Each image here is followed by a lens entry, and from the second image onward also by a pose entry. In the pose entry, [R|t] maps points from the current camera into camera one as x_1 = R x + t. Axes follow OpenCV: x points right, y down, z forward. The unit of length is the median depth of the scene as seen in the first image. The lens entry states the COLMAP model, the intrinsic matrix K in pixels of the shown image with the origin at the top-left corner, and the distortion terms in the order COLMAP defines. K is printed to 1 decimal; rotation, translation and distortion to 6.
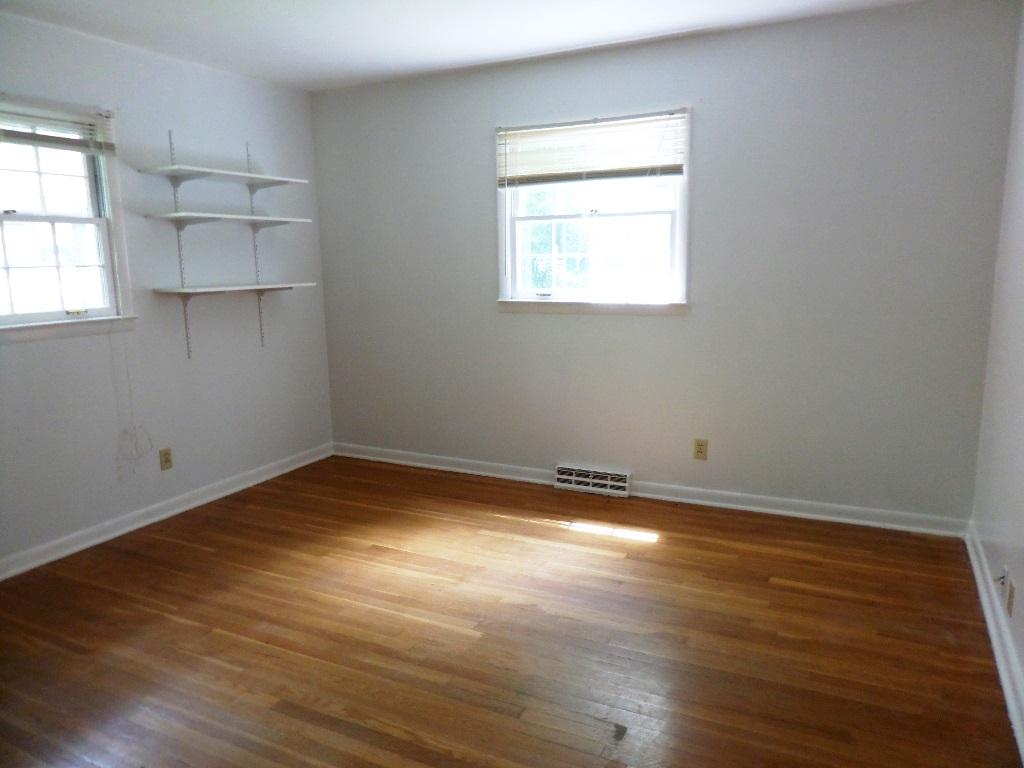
lens RADIAL K [[721.0, 0, 512.0], [0, 721.0, 384.0], [0, 0, 1]] dist [-0.023793, 0.000498]
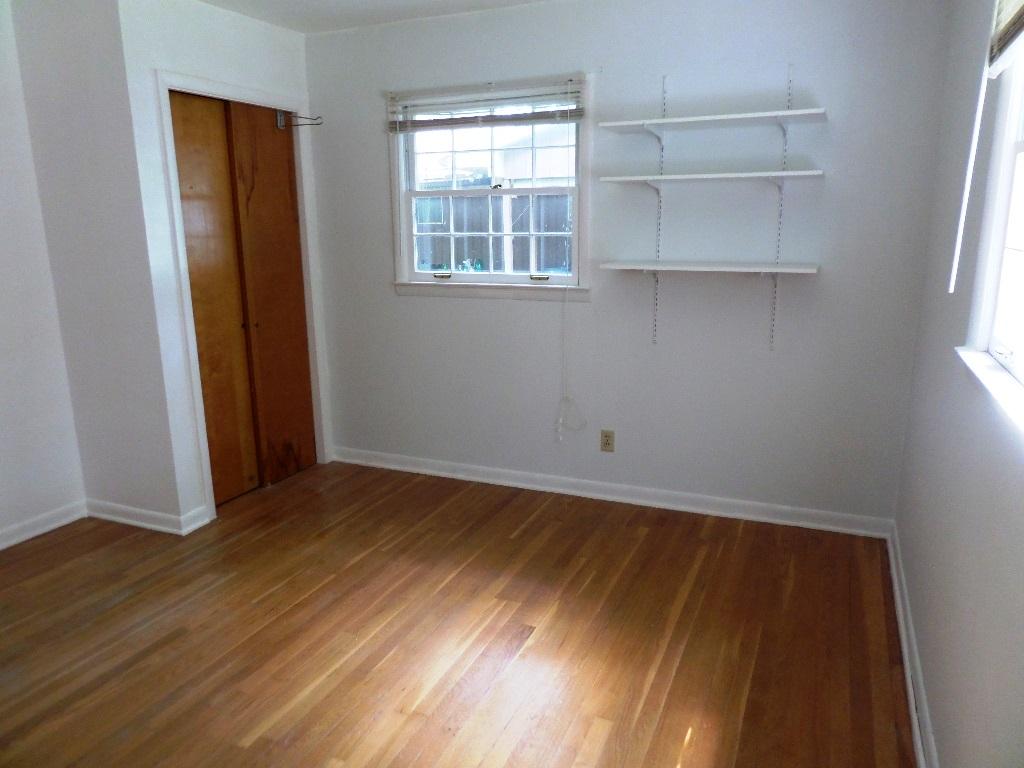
lens RADIAL K [[721.0, 0, 512.0], [0, 721.0, 384.0], [0, 0, 1]] dist [-0.023793, 0.000498]
pose [[0.056740, 0.236344, -0.970011, 0.439744], [-0.164276, 0.960544, 0.224428, -0.169801], [0.984781, 0.146616, 0.093327, 0.818815]]
